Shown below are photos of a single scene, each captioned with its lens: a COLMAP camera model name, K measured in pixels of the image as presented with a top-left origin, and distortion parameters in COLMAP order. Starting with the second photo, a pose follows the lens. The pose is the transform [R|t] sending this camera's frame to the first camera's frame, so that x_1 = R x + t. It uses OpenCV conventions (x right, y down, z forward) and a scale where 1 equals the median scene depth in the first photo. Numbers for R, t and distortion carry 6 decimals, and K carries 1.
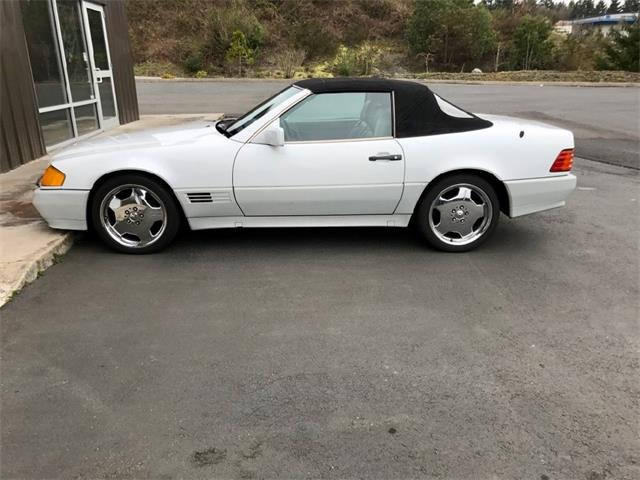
lens RADIAL K [[533.0, 0, 320.0], [0, 533.0, 240.0], [0, 0, 1]] dist [0.035203, -0.048006]
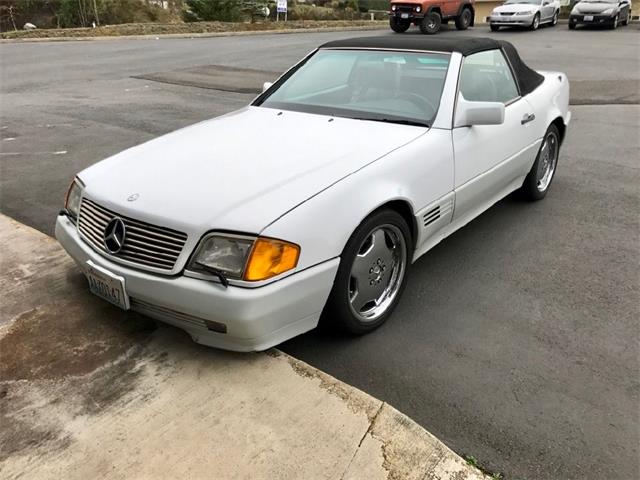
lens RADIAL K [[533.0, 0, 320.0], [0, 533.0, 240.0], [0, 0, 1]] dist [0.035203, -0.048006]
pose [[0.649125, -0.314060, 0.692823, -0.183375], [0.258485, 0.947664, 0.187399, -0.048930], [-0.715418, 0.057439, 0.696332, 0.134292]]
